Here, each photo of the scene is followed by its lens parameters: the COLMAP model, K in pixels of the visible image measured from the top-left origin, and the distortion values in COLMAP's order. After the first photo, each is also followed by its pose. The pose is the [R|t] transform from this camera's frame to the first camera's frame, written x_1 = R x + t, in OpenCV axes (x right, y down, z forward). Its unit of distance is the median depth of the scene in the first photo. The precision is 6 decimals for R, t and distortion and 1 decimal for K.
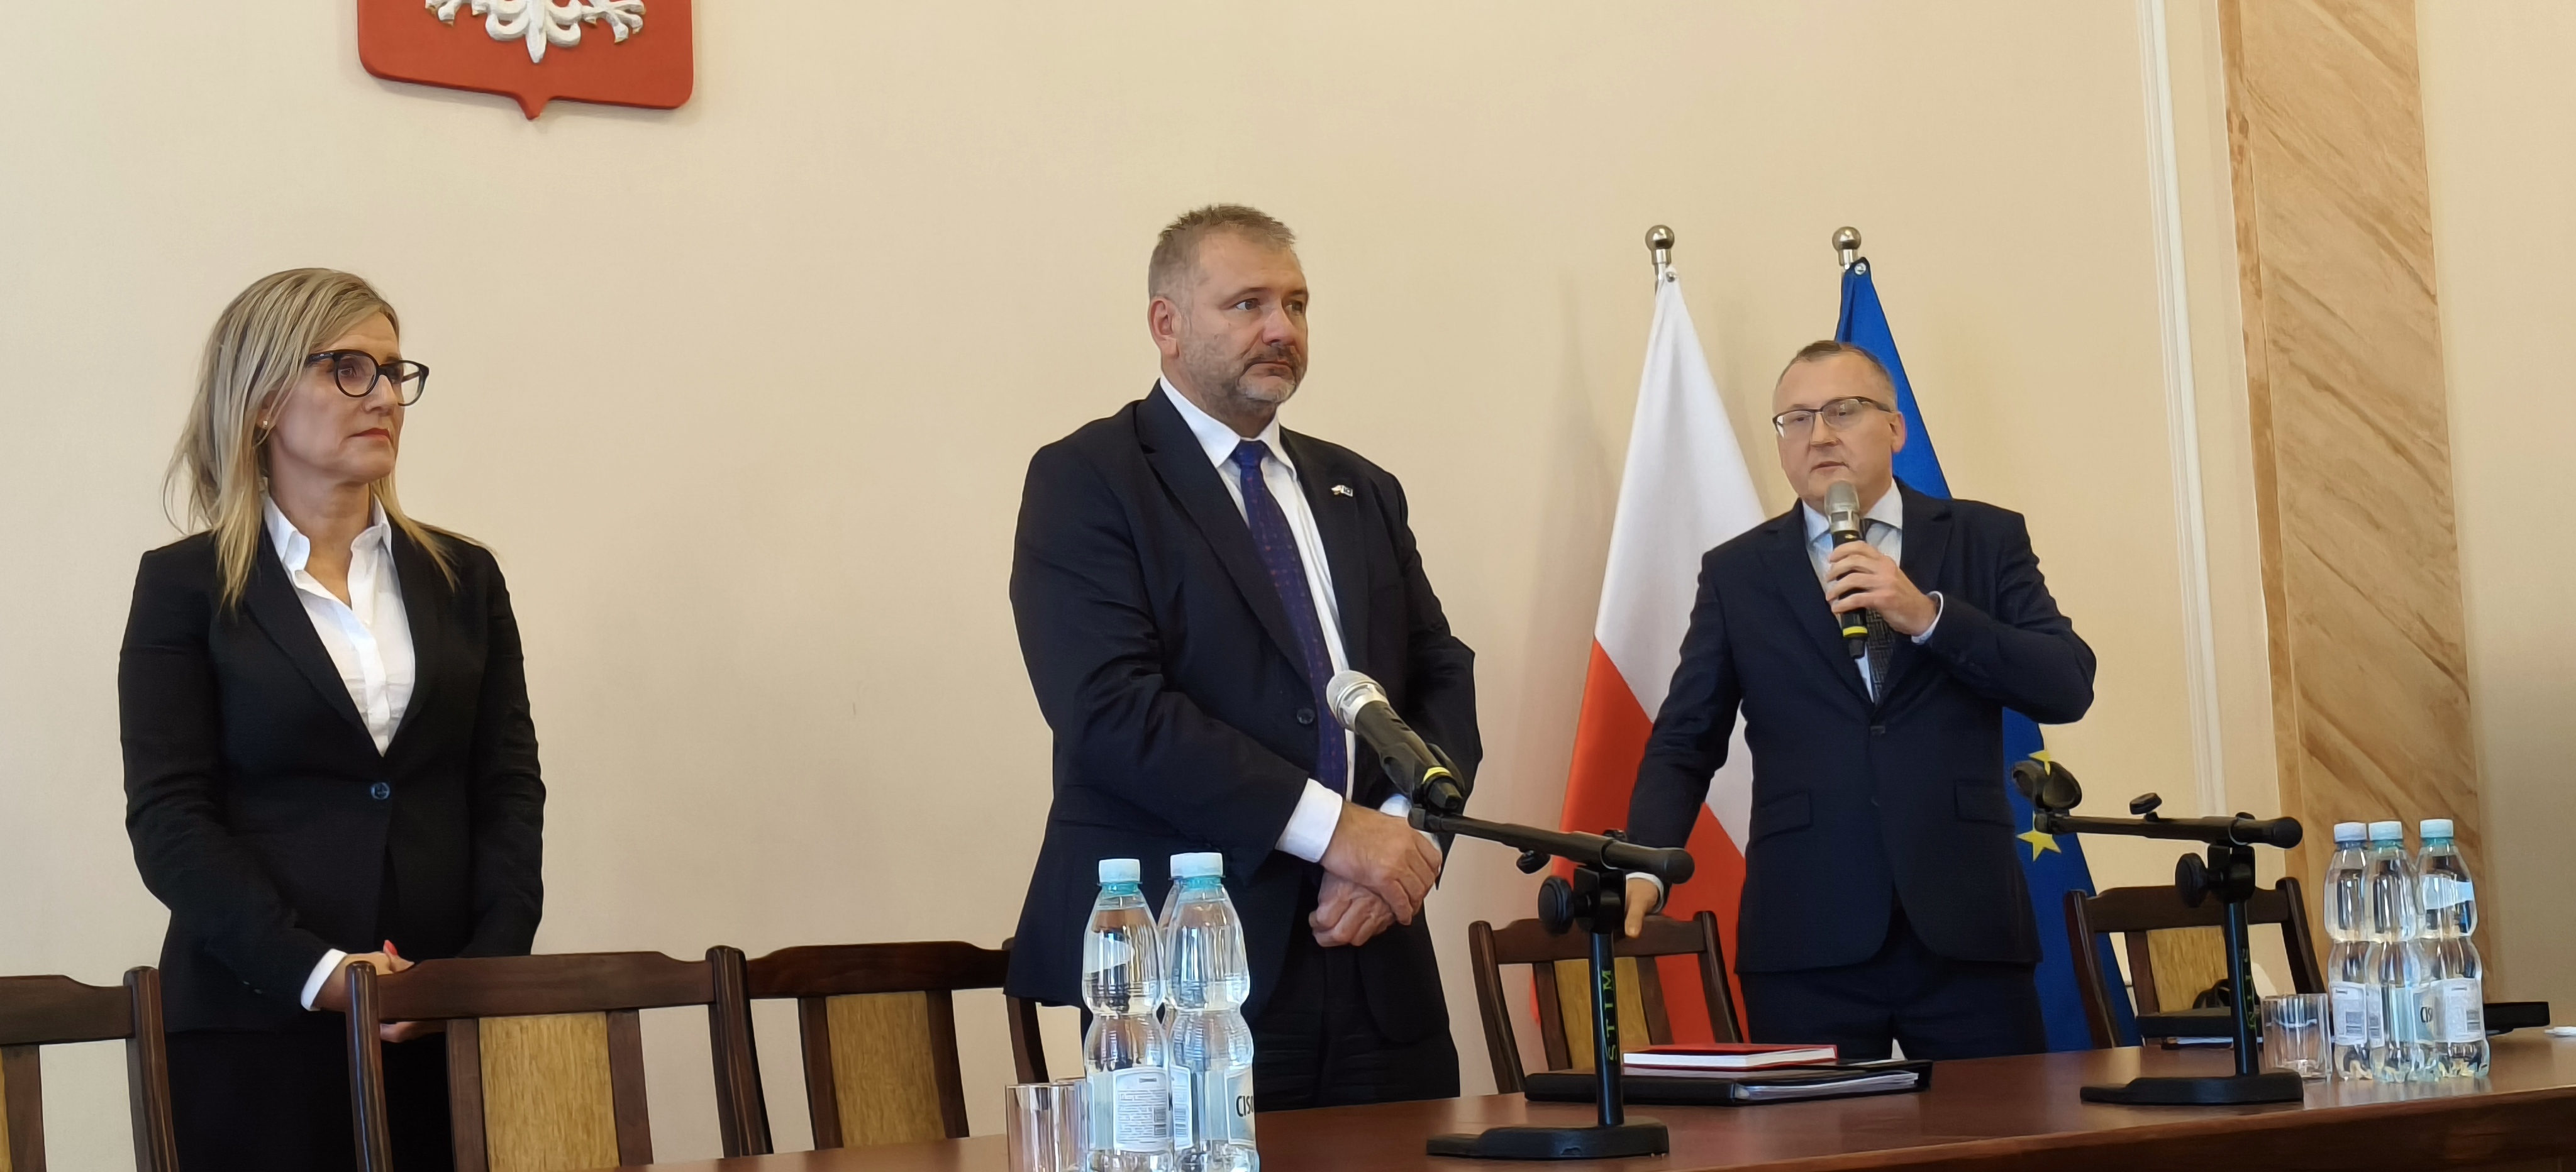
lens RADIAL K [[3617.6, 0, 1288.0], [0, 3617.6, 586.0], [0, 0, 1]] dist [0.173560, -0.768169]
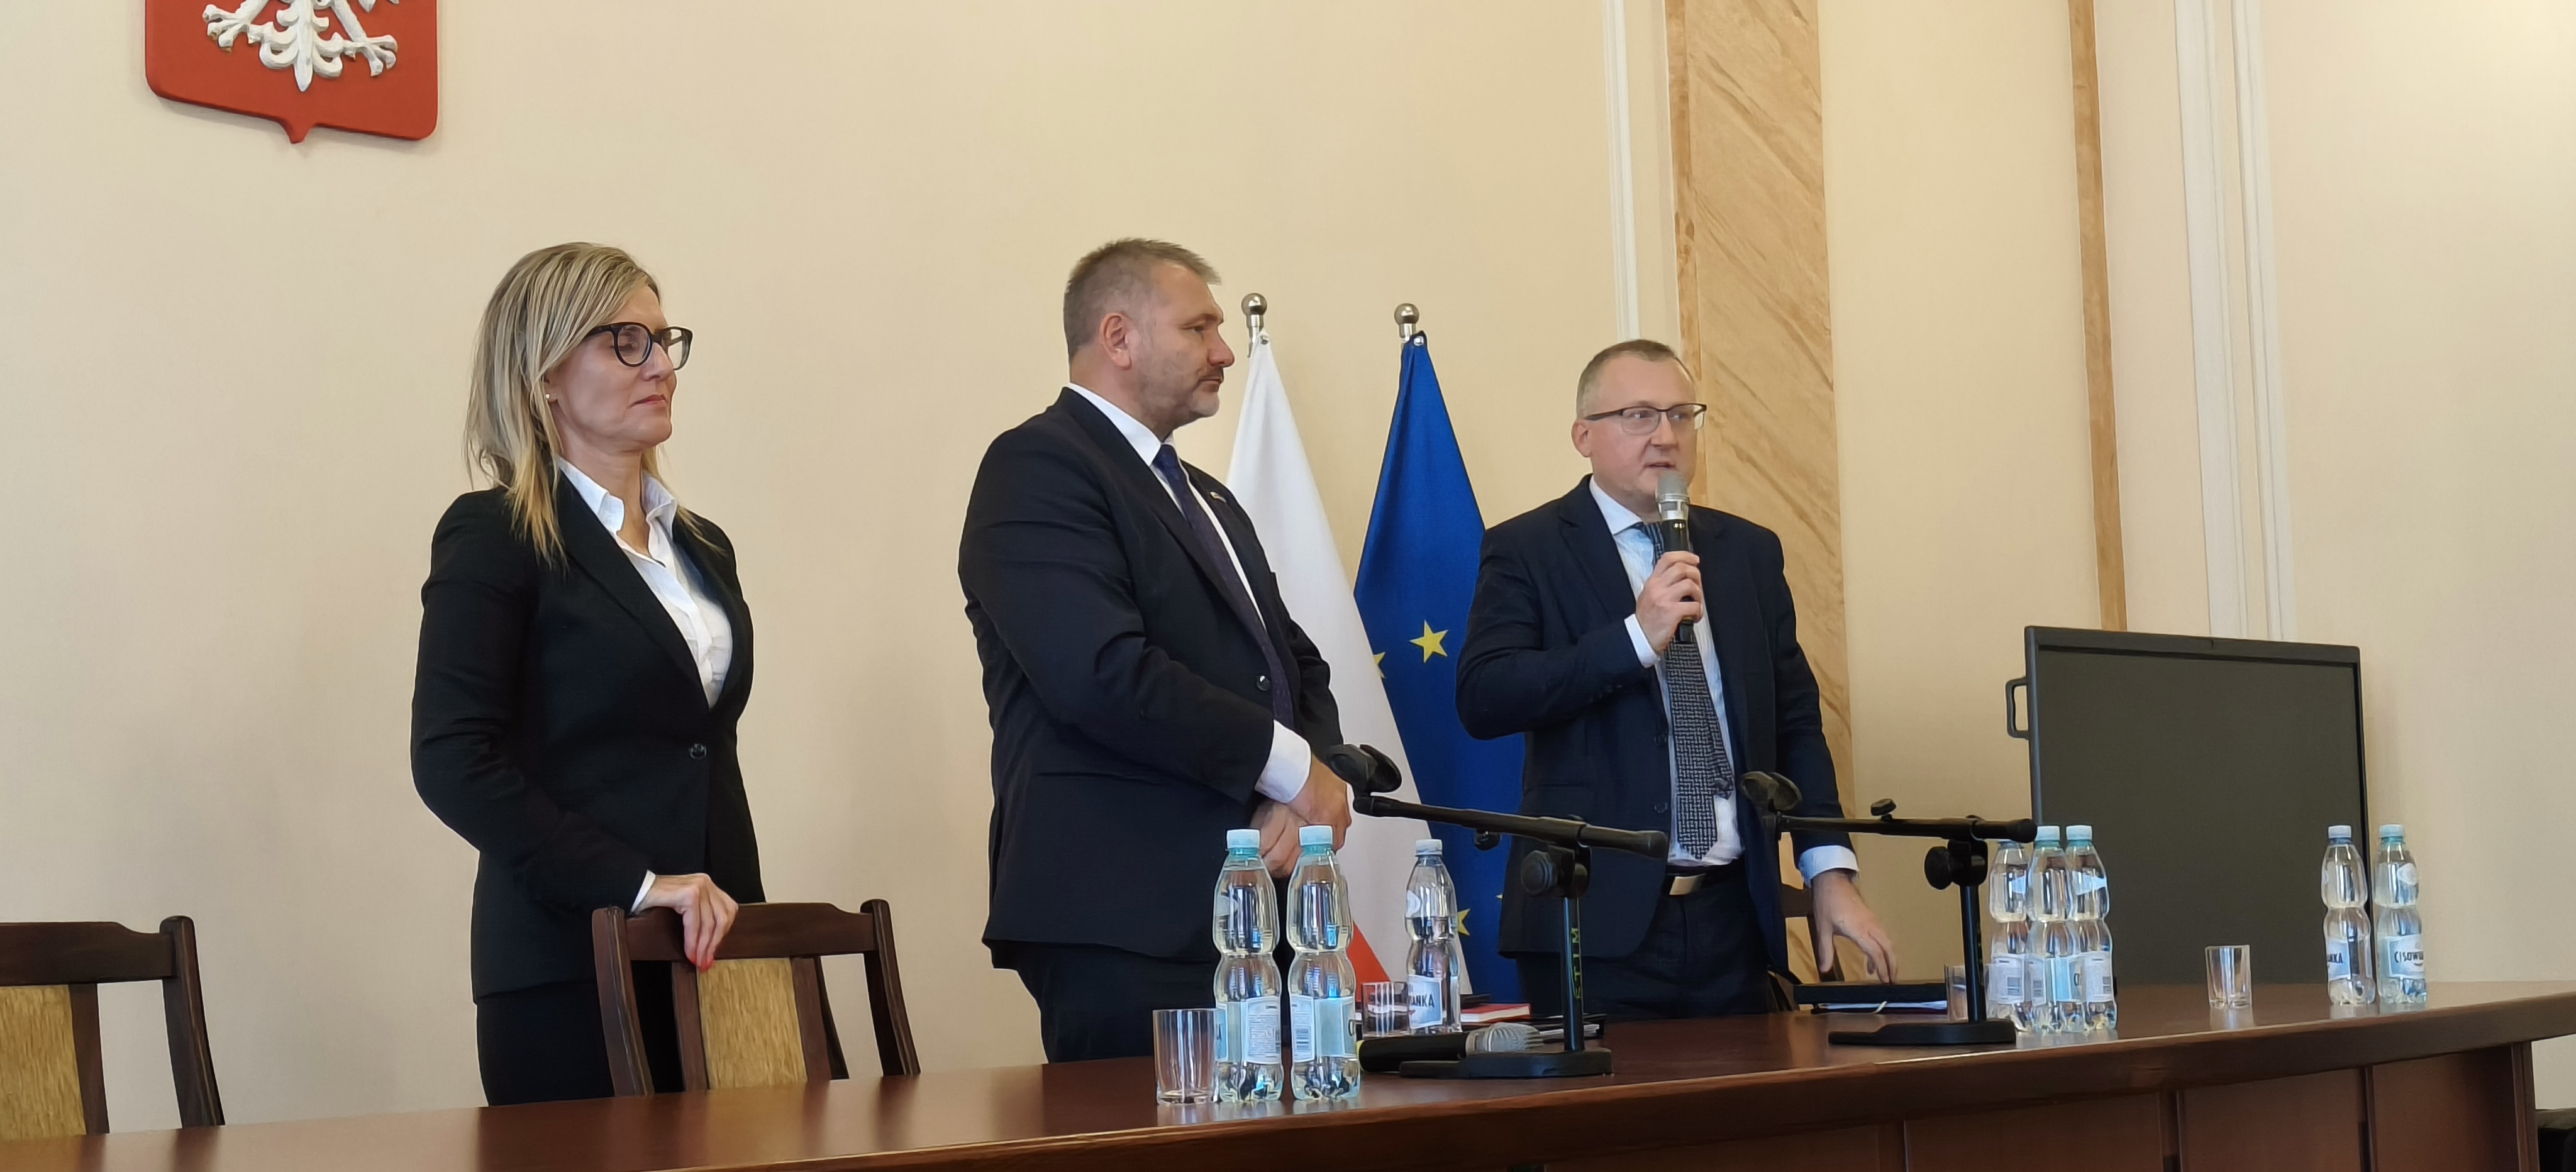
lens RADIAL K [[3617.6, 0, 1288.0], [0, 3617.6, 586.0], [0, 0, 1]] dist [0.173560, -0.768169]
pose [[0.972125, 0.036429, 0.231618, -0.144592], [-0.035281, 0.999336, -0.009099, 0.001181], [-0.231795, 0.000673, 0.972764, -0.095614]]
